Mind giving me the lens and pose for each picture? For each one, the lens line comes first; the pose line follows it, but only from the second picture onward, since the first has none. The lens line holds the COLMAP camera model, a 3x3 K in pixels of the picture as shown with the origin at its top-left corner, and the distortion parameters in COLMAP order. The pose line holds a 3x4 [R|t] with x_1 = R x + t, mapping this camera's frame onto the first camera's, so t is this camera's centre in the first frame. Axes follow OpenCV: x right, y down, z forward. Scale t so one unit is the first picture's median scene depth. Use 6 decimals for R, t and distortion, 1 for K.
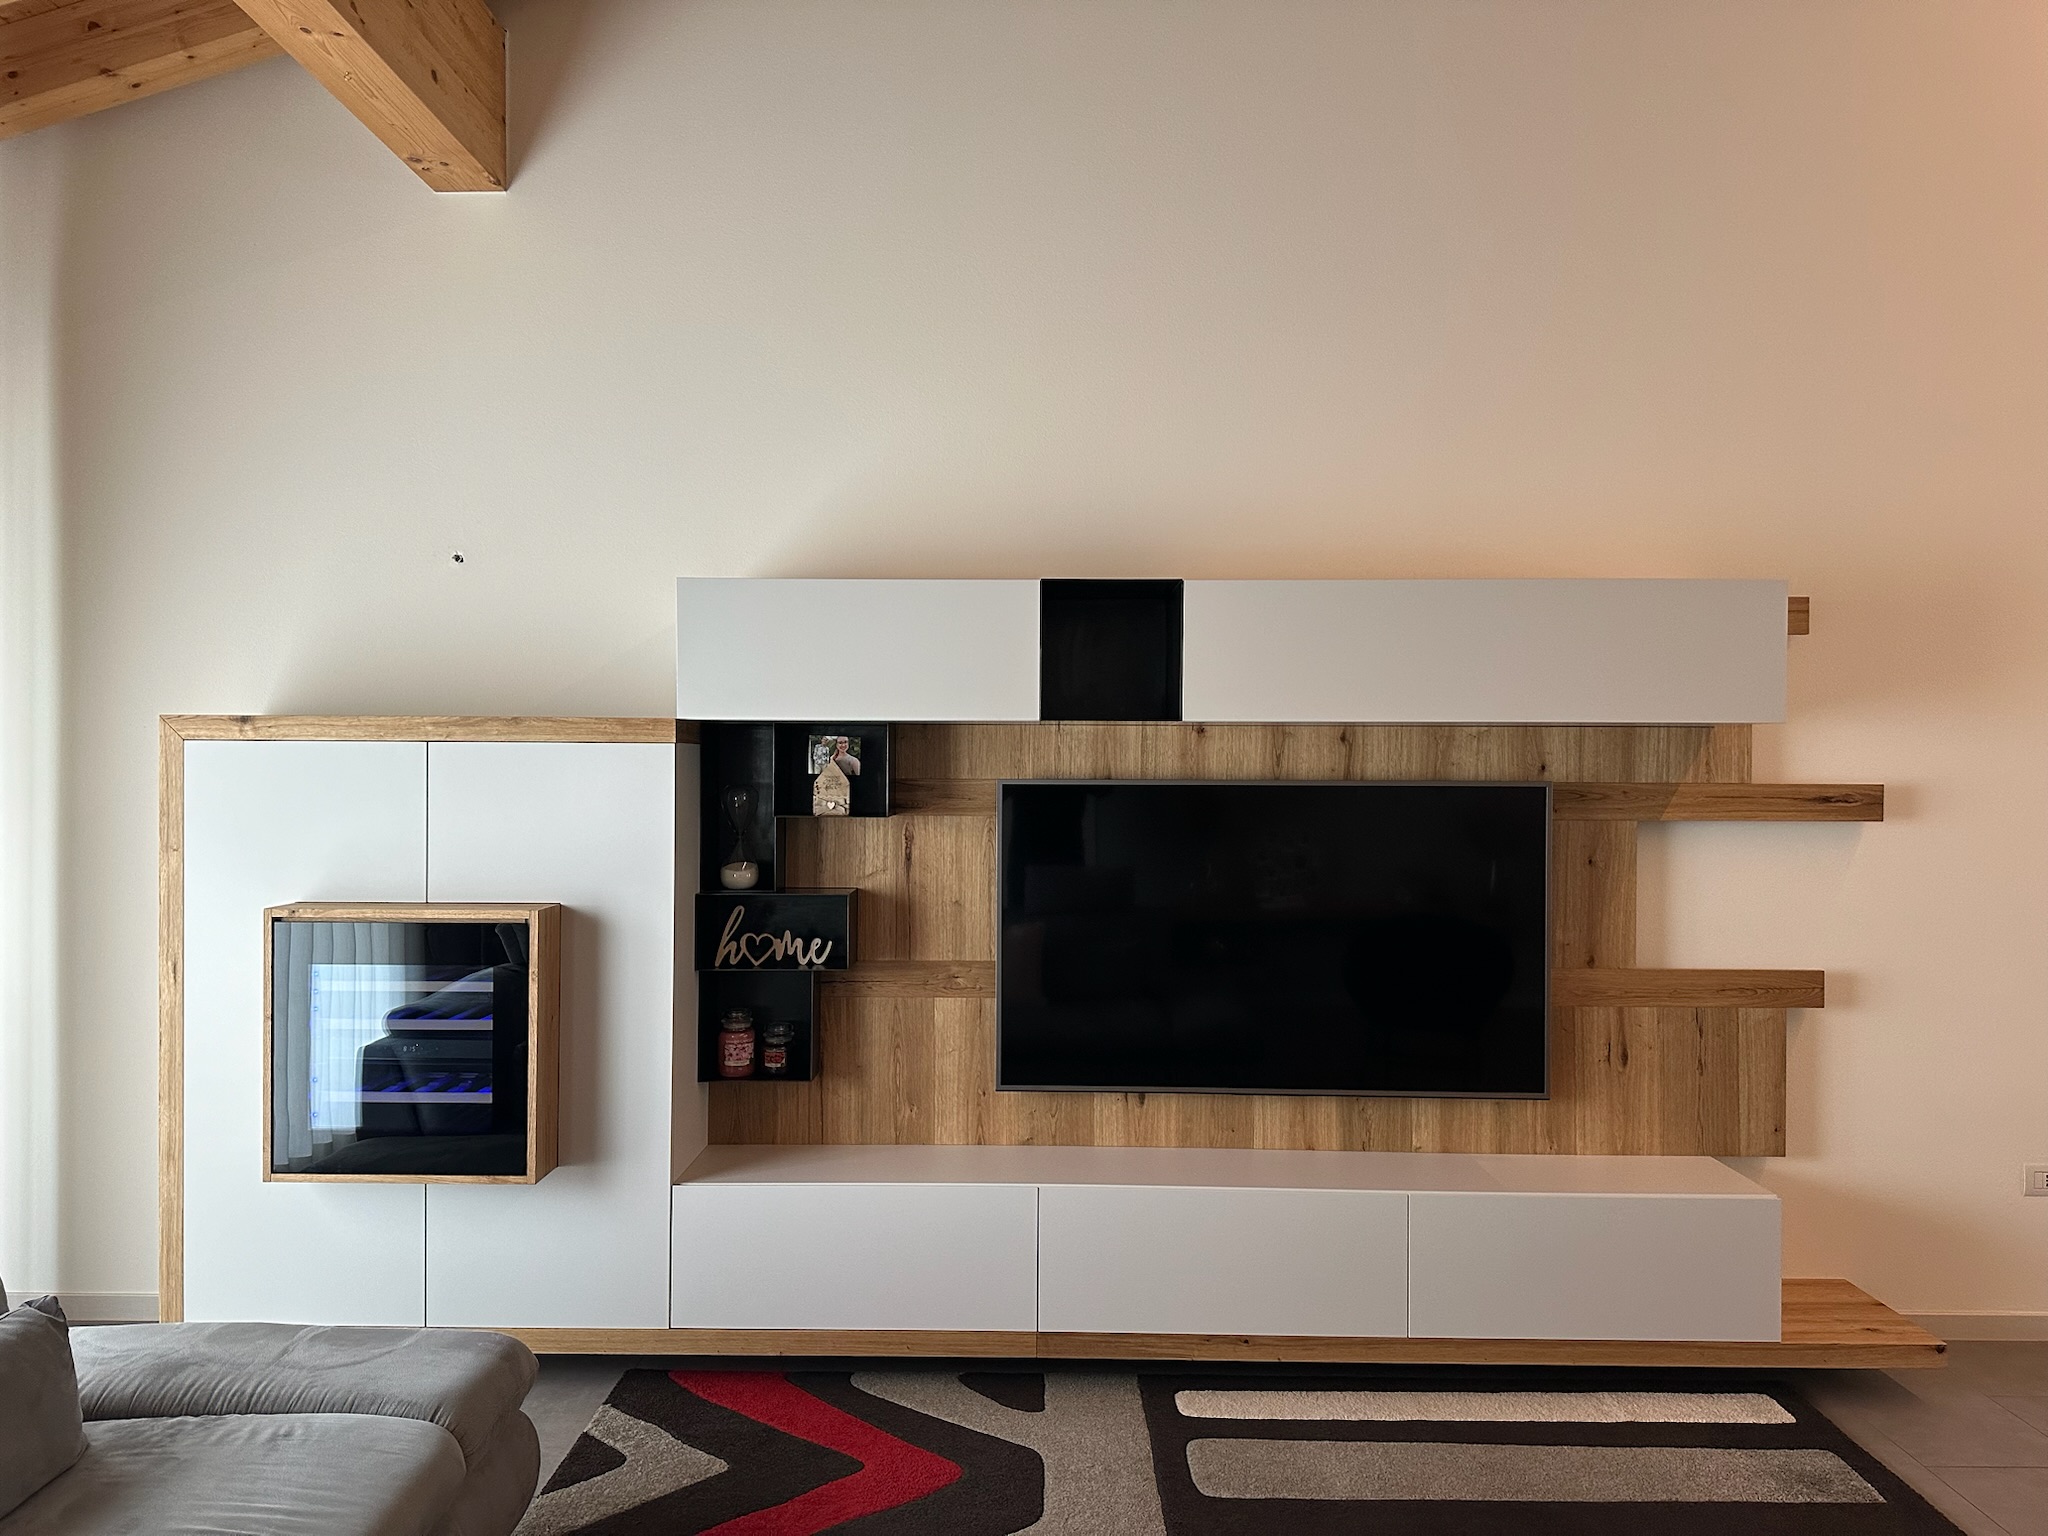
lens RADIAL K [[1424.6, 0, 1019.7], [0, 1424.6, 778.9], [0, 0, 1]] dist [0.091566, -0.115360]
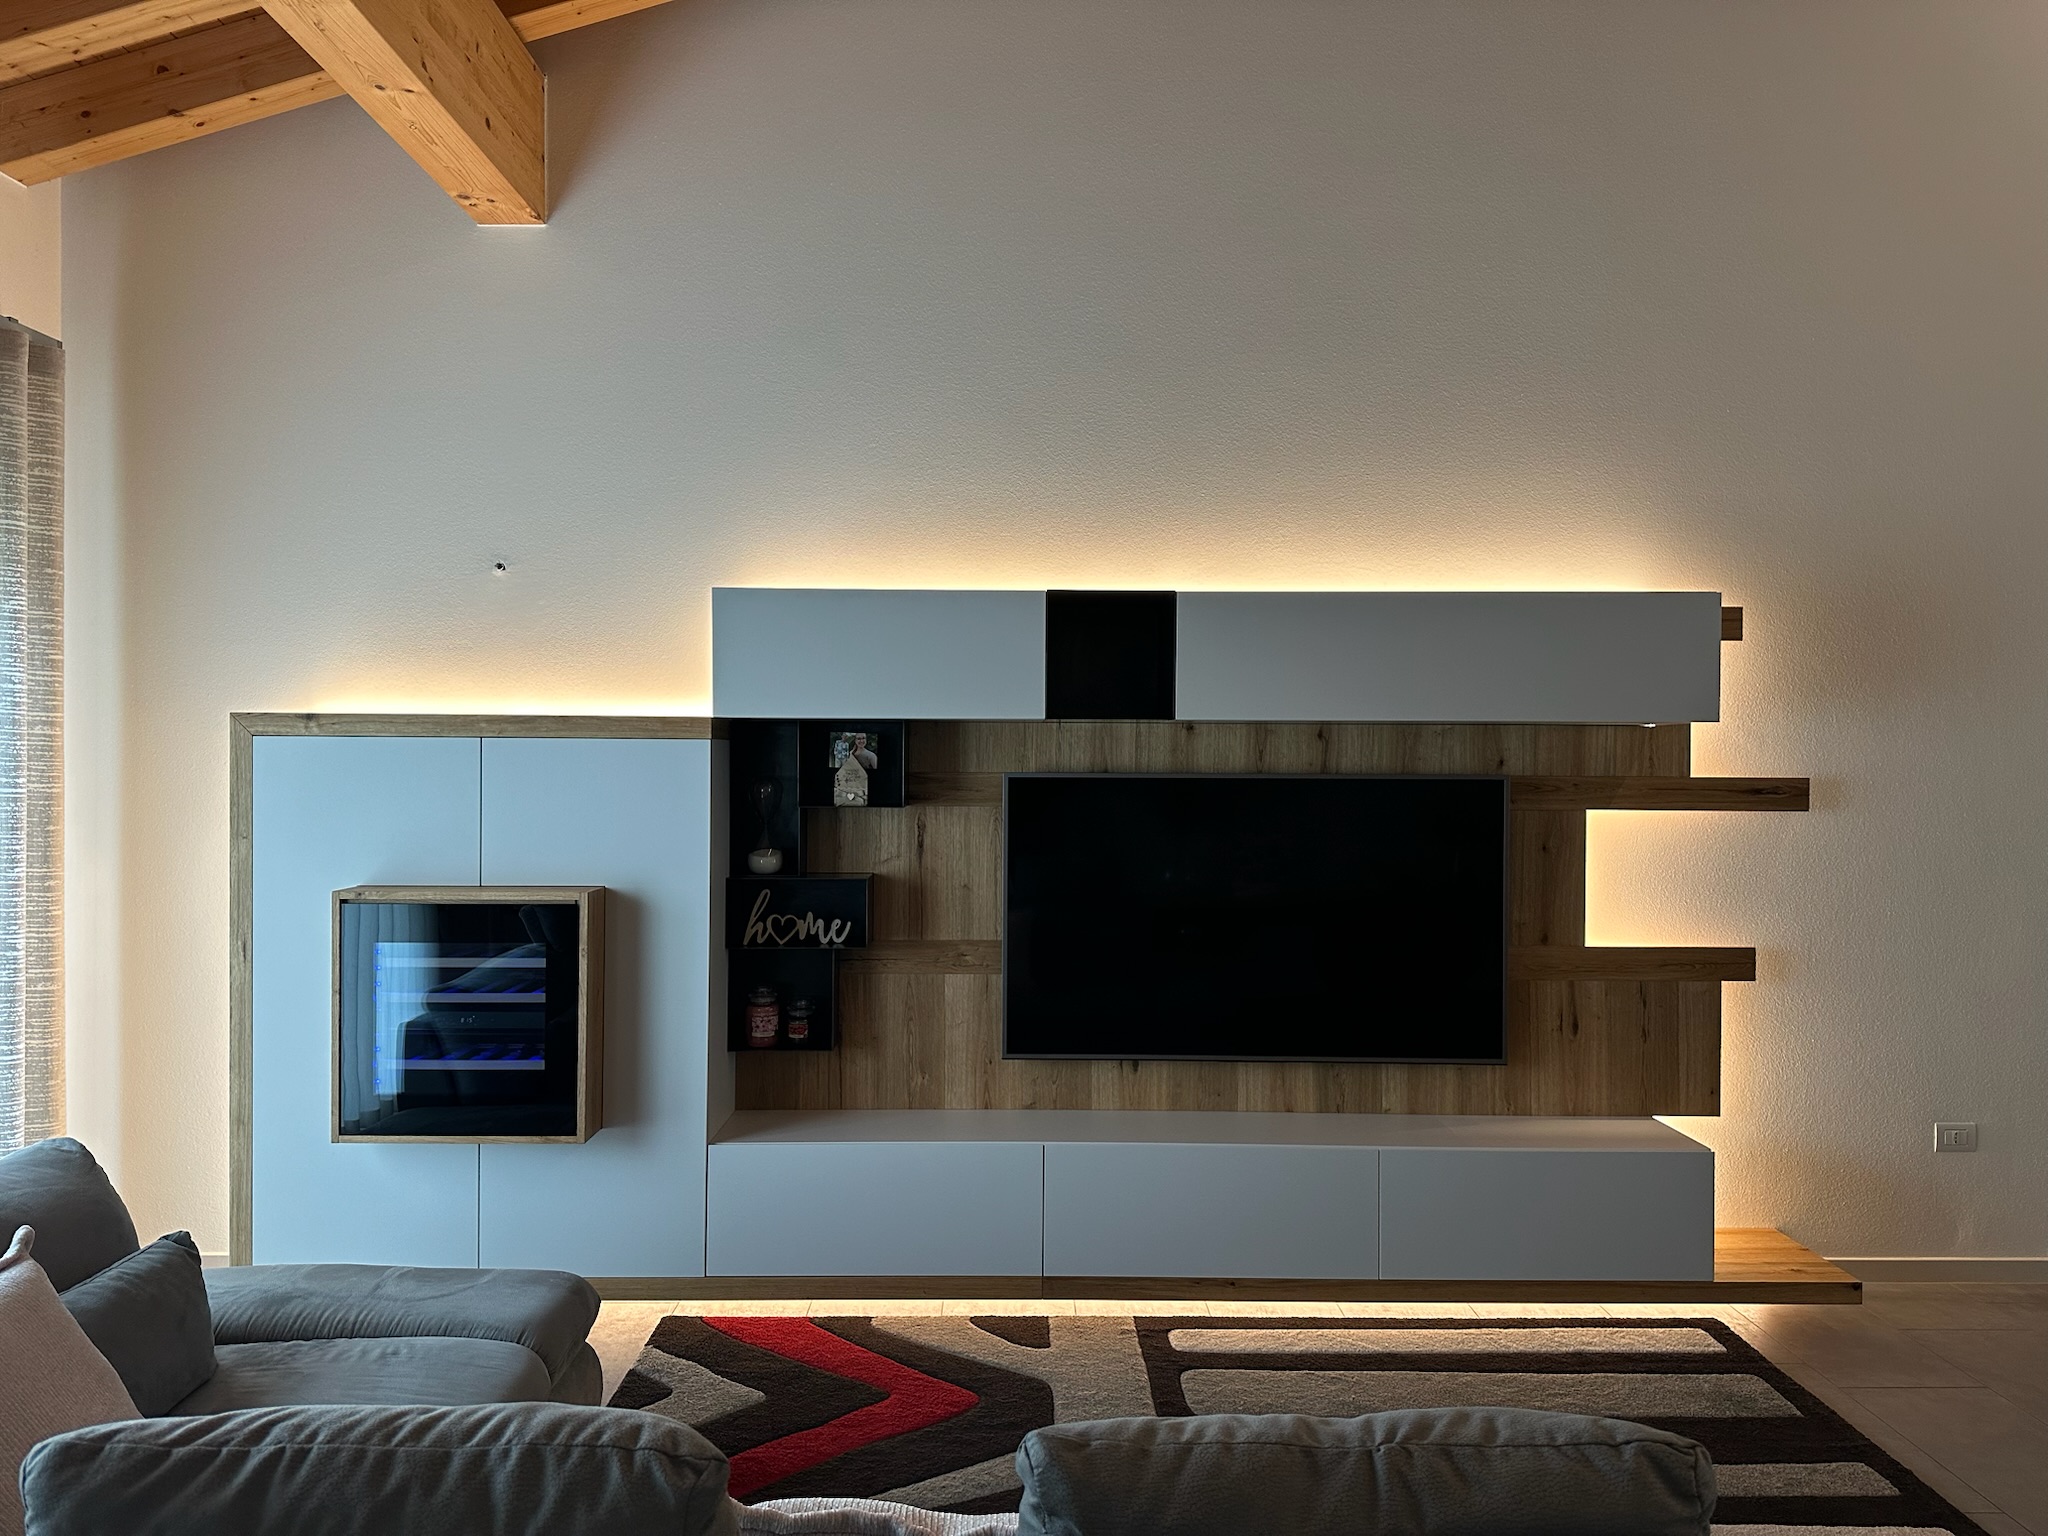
lens RADIAL K [[1424.5, 0, 1021.5], [0, 1424.5, 778.3], [0, 0, 1]] dist [0.106343, -0.143340]
pose [[0.999740, 0.000407, 0.022788, -0.026634], [-0.000513, 0.999989, 0.004659, -0.000504], [-0.022785, -0.004670, 0.999729, -0.086325]]
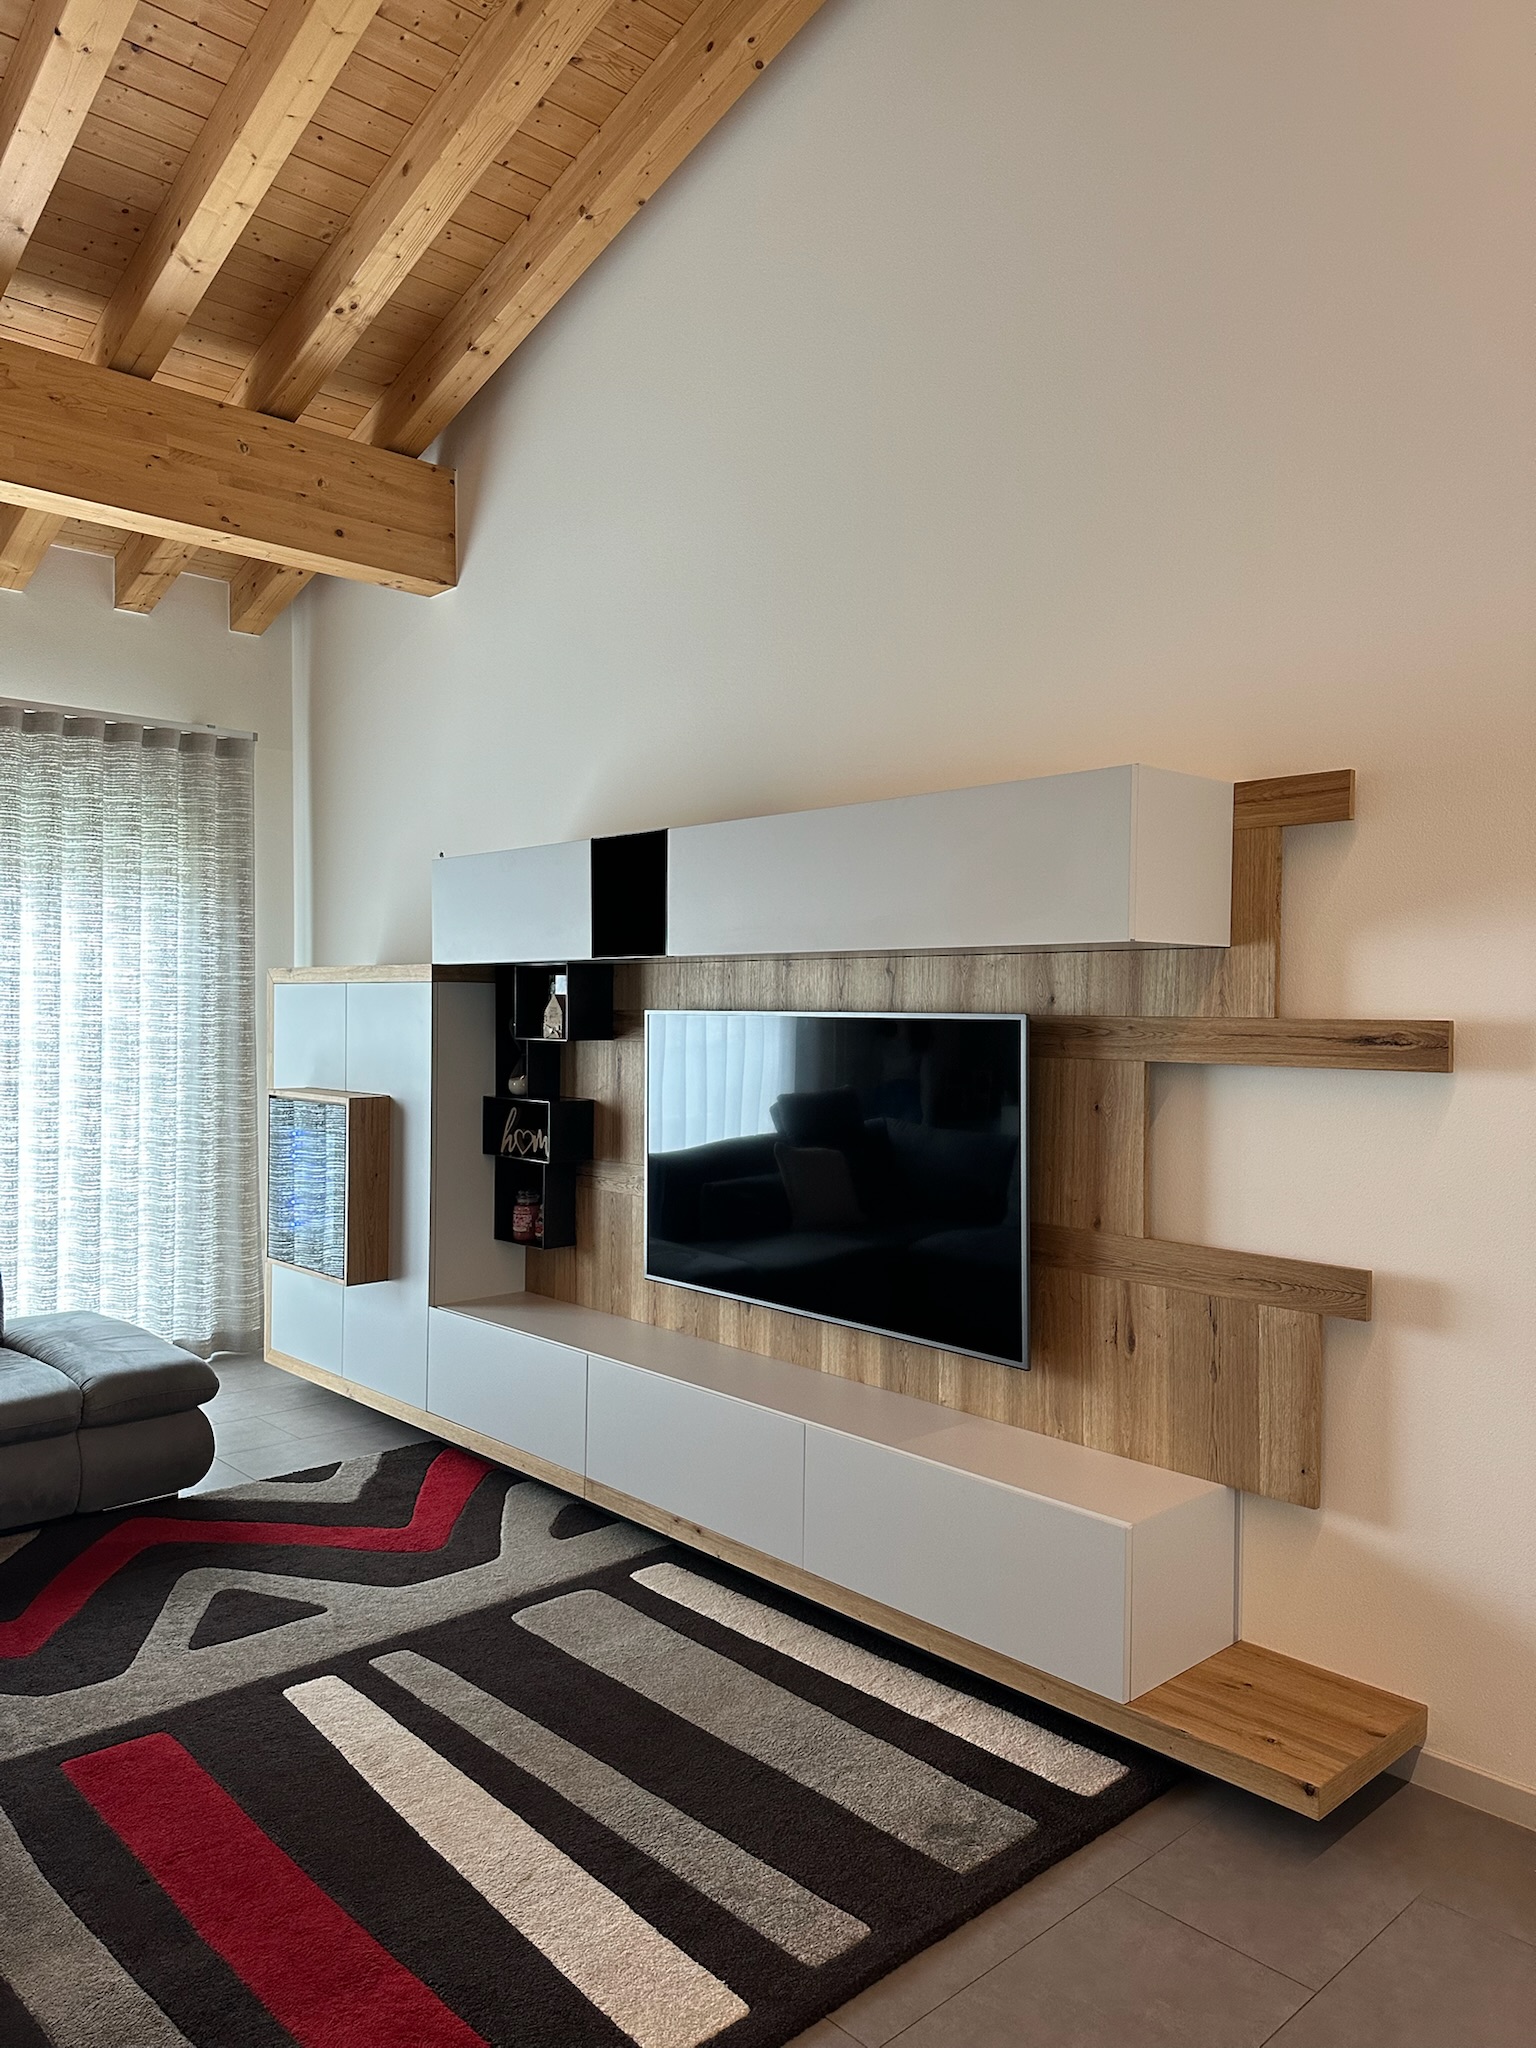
lens RADIAL K [[1424.5, 0, 764.0], [0, 1424.5, 1029.9], [0, 0, 1]] dist [0.106343, -0.143340]
pose [[0.689825, 0.012429, -0.723869, 0.884443], [-0.009273, 0.999922, 0.008332, 0.005653], [0.723916, 0.000964, 0.689887, 0.268283]]
